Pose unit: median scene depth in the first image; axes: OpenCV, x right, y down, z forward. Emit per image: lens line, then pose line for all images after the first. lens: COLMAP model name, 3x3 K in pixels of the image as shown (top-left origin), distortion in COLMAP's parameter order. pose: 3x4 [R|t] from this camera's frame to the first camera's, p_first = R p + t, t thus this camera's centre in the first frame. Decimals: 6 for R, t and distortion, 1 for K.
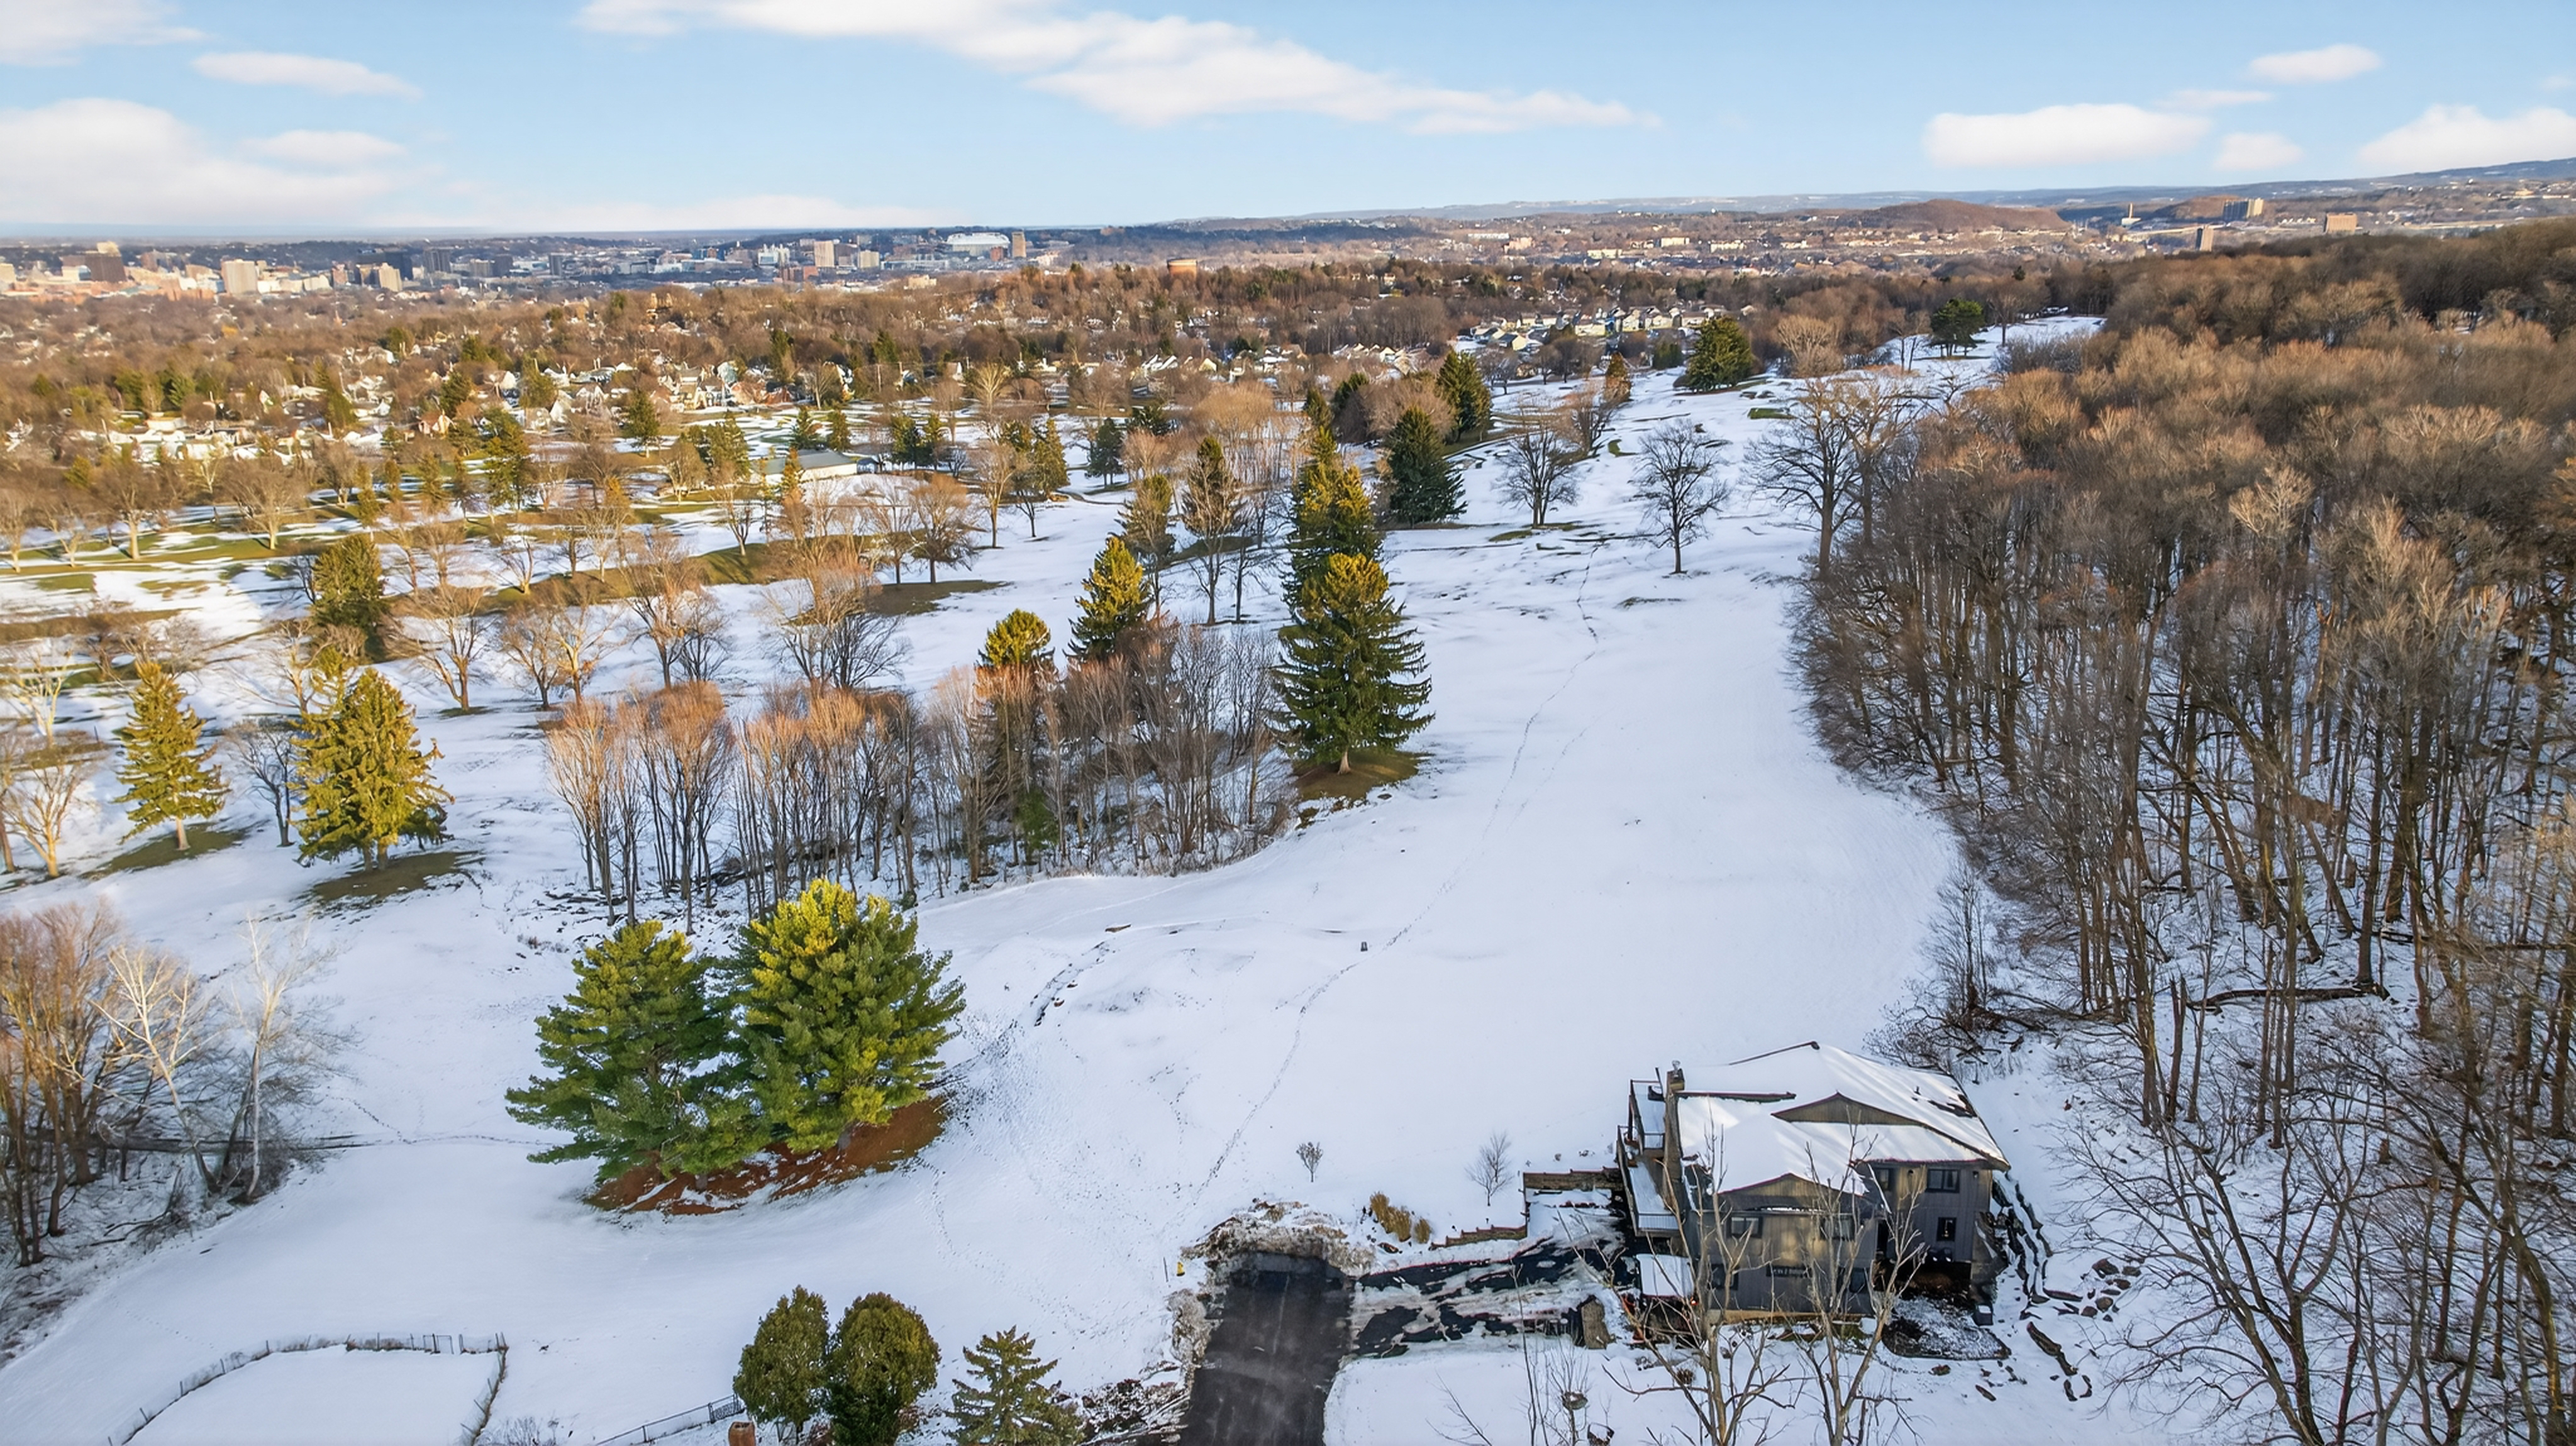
lens RADIAL K [[1778.3, 0, 1288.5], [0, 1778.3, 722.6], [0, 0, 1]] dist [0.026020, -0.002174]
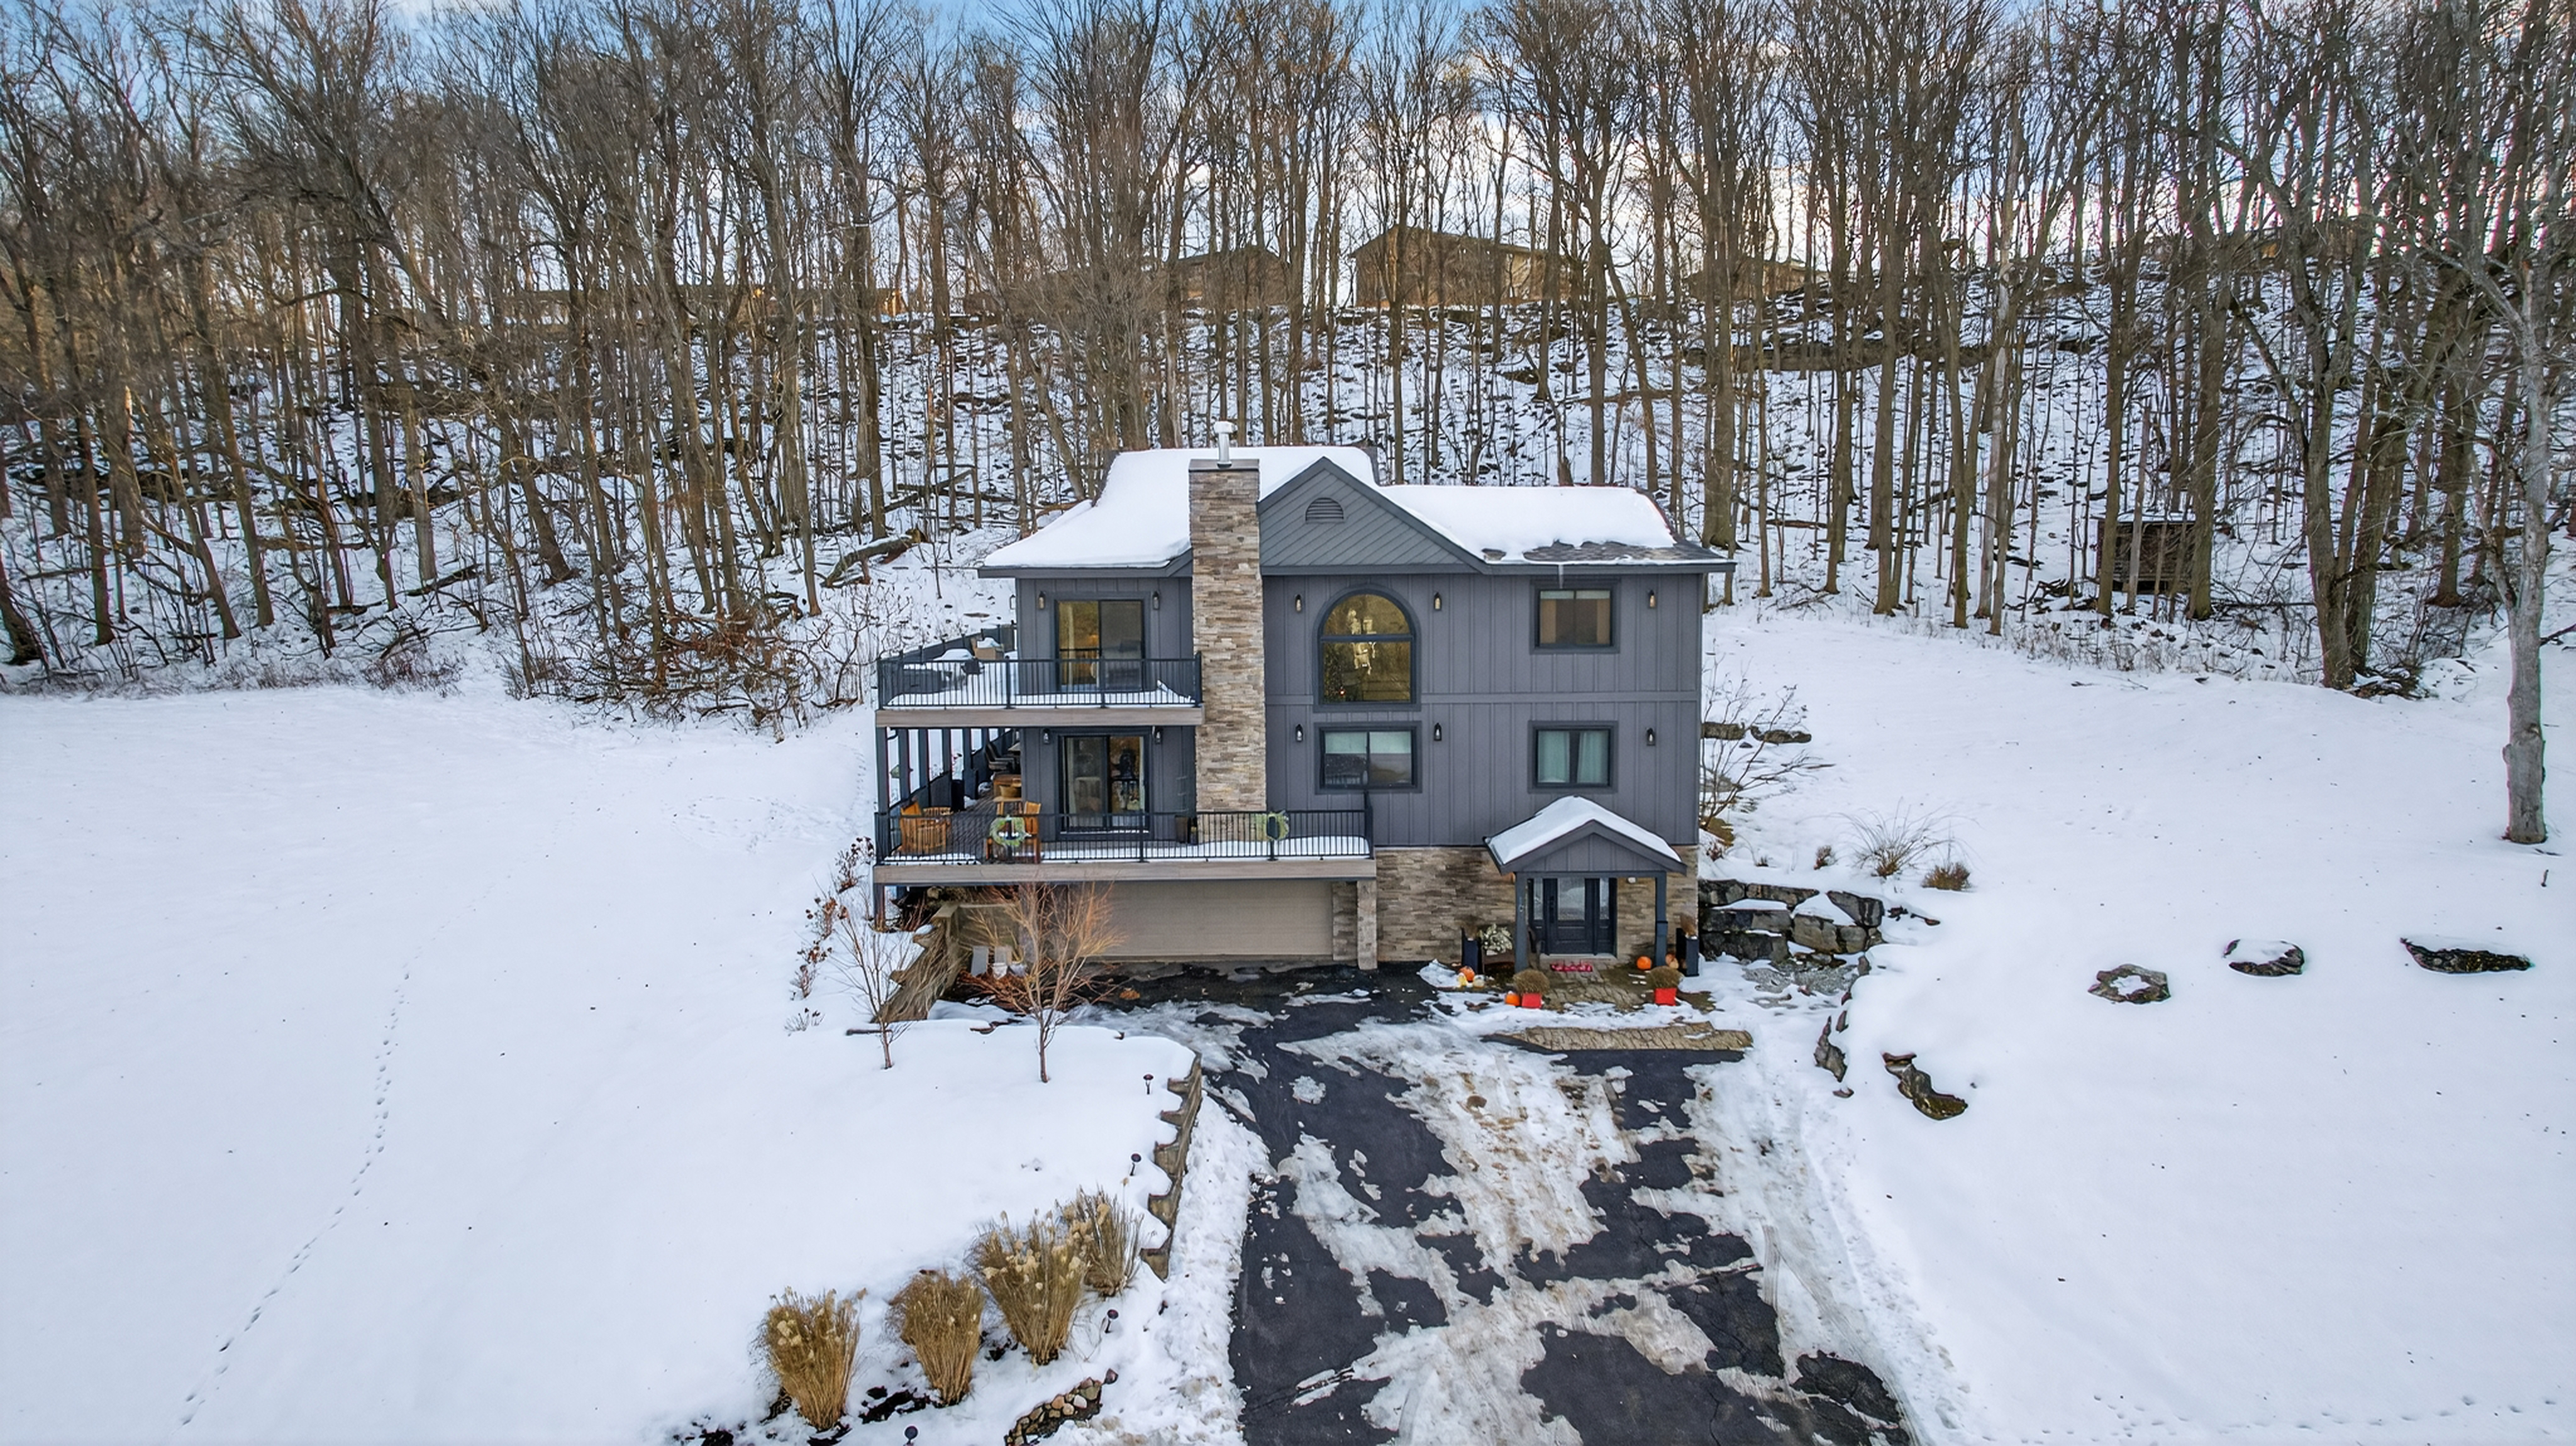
lens RADIAL K [[1778.3, 0, 1296.0], [0, 1778.3, 726.5], [0, 0, 1]] dist [0.026020, -0.002174]
pose [[-0.072896, -0.090288, 0.993244, -0.155337], [0.280184, 0.953933, 0.107278, 0.211593], [-0.957174, 0.286112, -0.044241, 1.003794]]
